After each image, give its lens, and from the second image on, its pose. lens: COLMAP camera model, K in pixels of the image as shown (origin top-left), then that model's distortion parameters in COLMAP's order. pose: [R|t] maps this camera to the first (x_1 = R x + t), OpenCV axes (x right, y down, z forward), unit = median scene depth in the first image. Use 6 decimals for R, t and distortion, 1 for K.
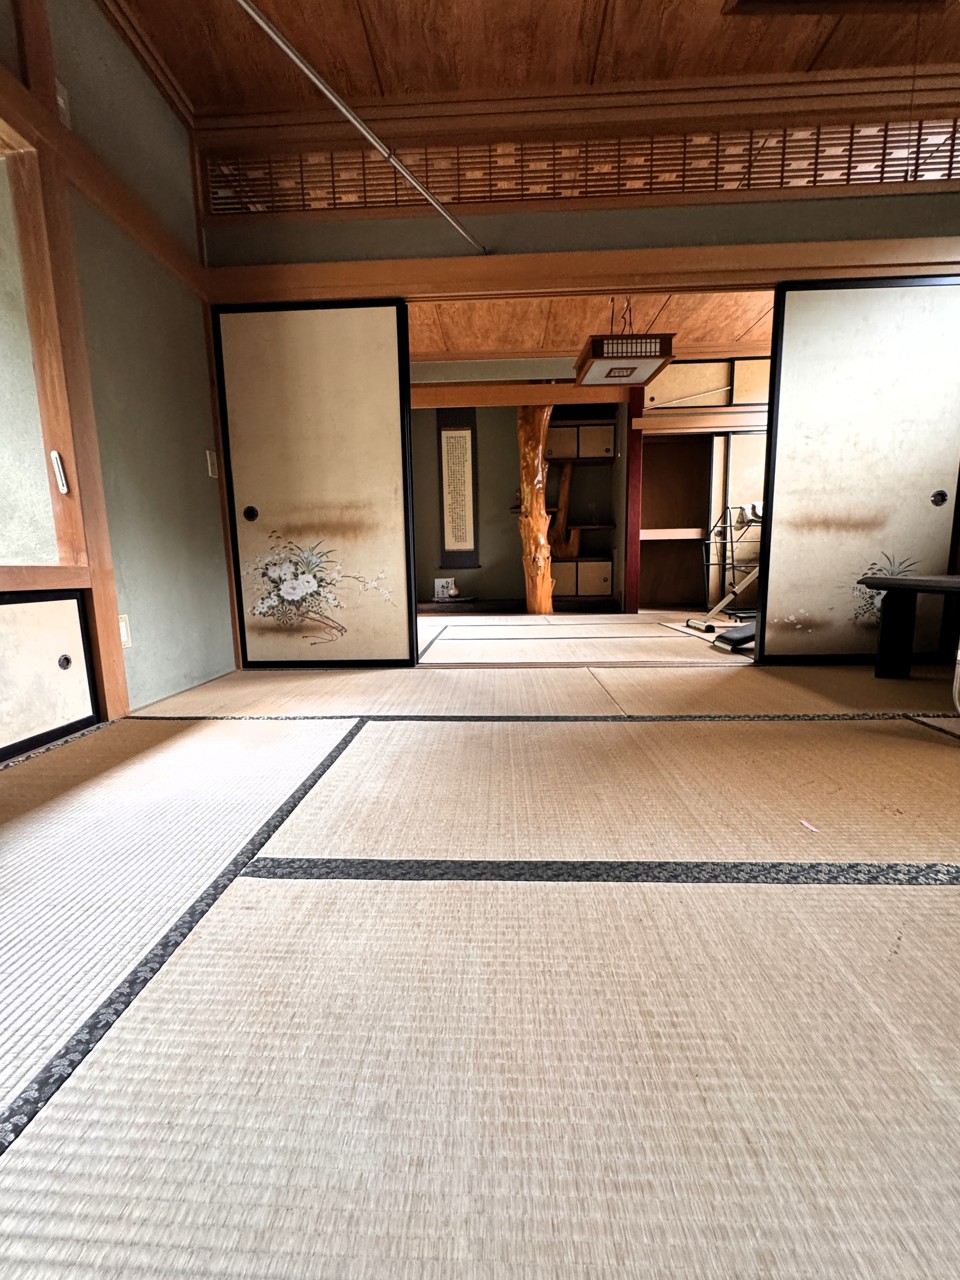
lens RADIAL K [[515.3, 0, 480.9], [0, 515.3, 638.9], [0, 0, 1]] dist [-0.005030, -0.000072]
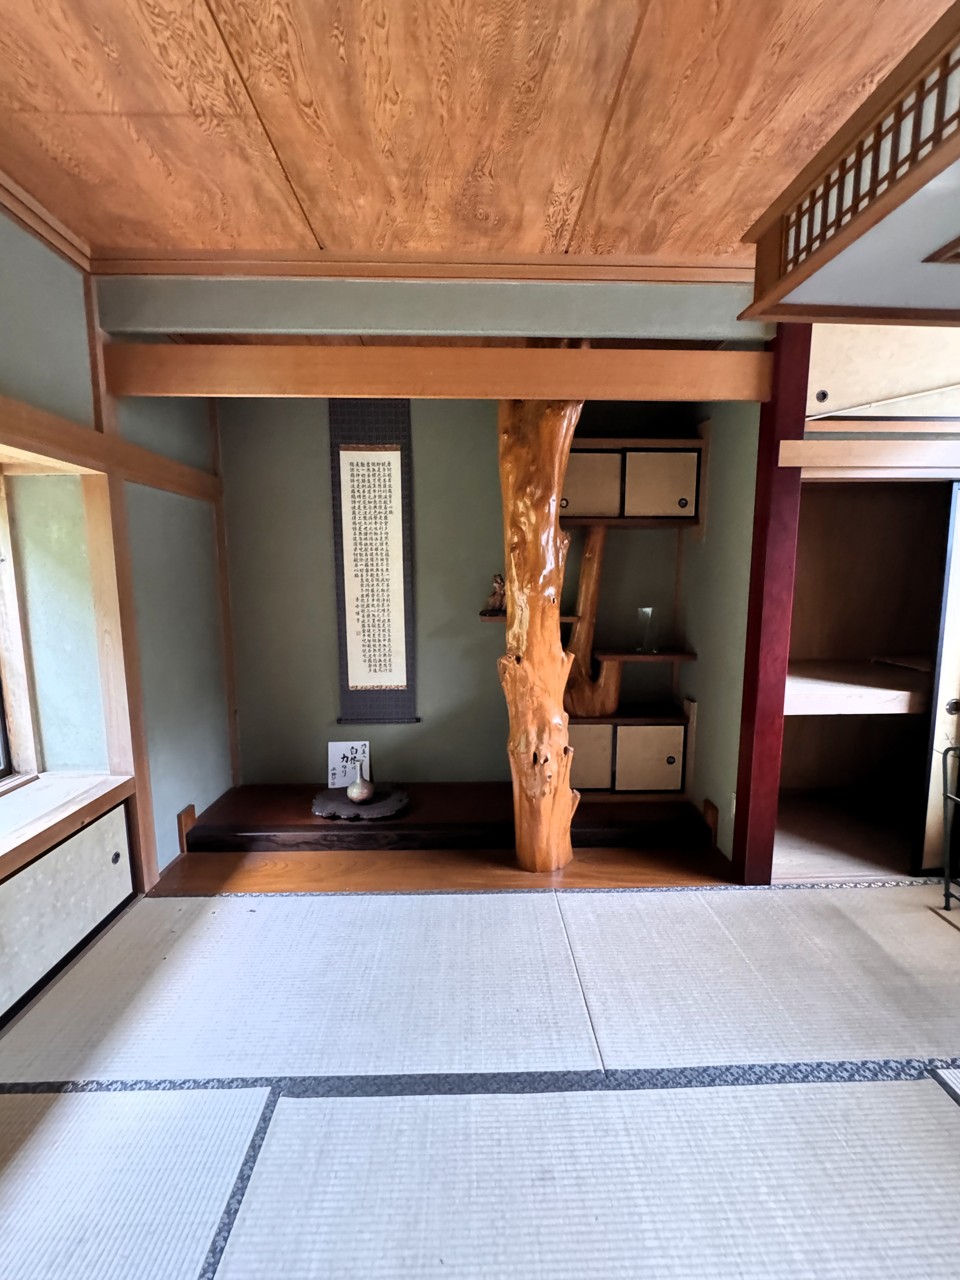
lens RADIAL K [[515.3, 0, 479.6], [0, 515.3, 640.6], [0, 0, 1]] dist [-0.005030, -0.000072]
pose [[0.997782, 0.007485, 0.066151, 0.027823], [-0.006390, 0.999839, -0.016745, -0.244476], [-0.066266, 0.016285, 0.997669, 0.573391]]
